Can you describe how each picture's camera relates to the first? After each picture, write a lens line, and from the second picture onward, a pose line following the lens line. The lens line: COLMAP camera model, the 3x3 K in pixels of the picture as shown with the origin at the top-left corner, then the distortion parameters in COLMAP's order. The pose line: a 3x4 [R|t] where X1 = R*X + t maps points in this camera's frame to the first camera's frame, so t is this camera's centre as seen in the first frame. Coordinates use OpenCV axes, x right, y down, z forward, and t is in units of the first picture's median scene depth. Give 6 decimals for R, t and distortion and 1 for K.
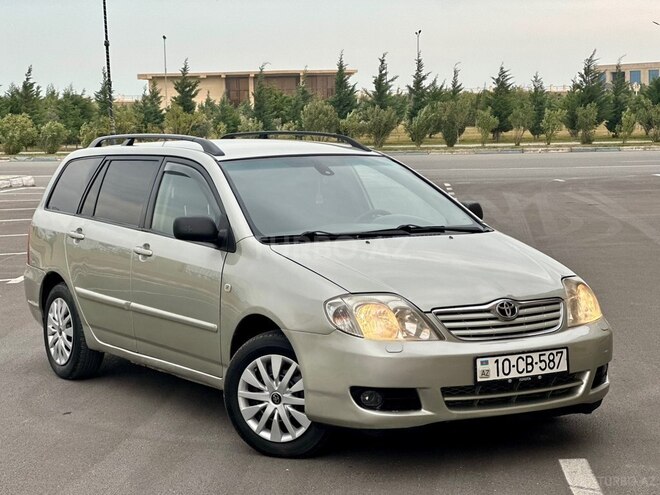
lens RADIAL K [[1551.1, 0, 330.0], [0, 1551.1, 247.5], [0, 0, 1]] dist [-0.006695, 3.887261]
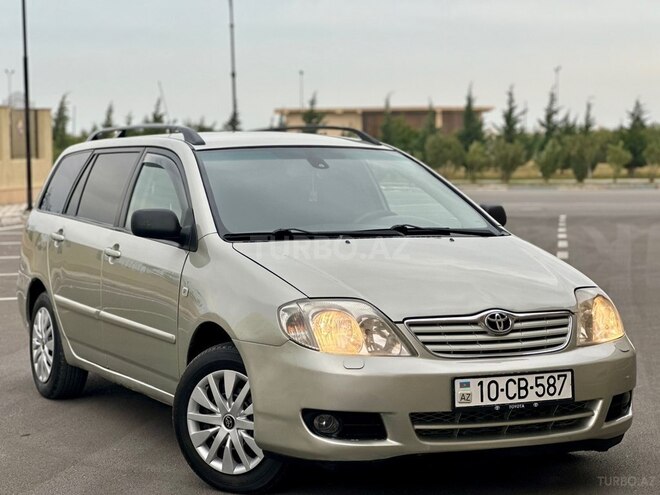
lens RADIAL K [[1544.2, 0, 330.0], [0, 1544.2, 247.5], [0, 0, 1]] dist [0.016170, 3.092320]
pose [[0.995524, 0.018268, -0.092726, 0.098851], [-0.020582, 0.999499, -0.024062, 0.021472], [0.092240, 0.025863, 0.995401, 0.163671]]
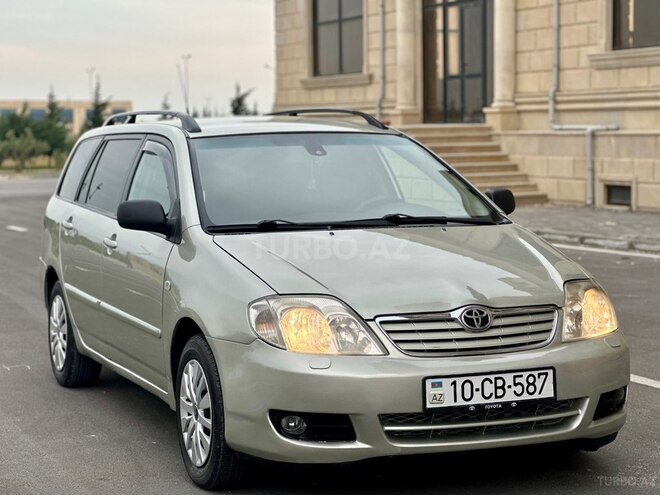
lens RADIAL K [[1544.2, 0, 330.0], [0, 1544.2, 247.5], [0, 0, 1]] dist [0.016170, 3.092320]
pose [[0.986727, 0.014034, -0.161777, 0.165887], [-0.014421, 0.999895, -0.001220, 0.005279], [0.161743, 0.003537, 0.986827, 0.198424]]
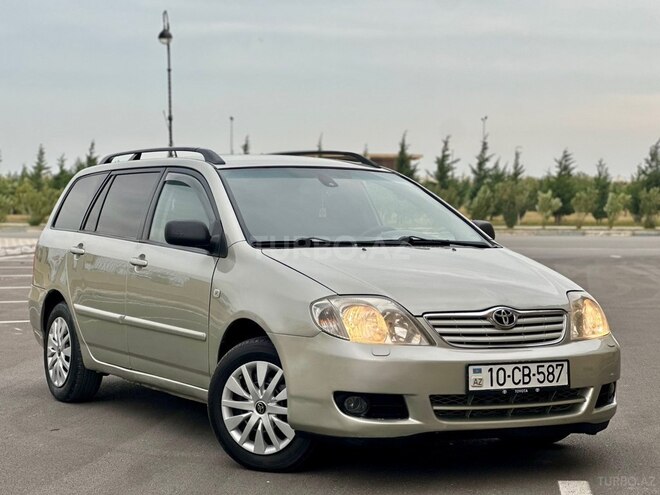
lens RADIAL K [[1551.1, 0, 330.0], [0, 1551.1, 247.5], [0, 0, 1]] dist [-0.006695, 3.887261]
pose [[0.998757, 0.024173, -0.043593, 0.047548], [-0.026622, 0.998048, -0.056500, 0.052917], [0.042142, 0.057590, 0.997450, 0.050360]]
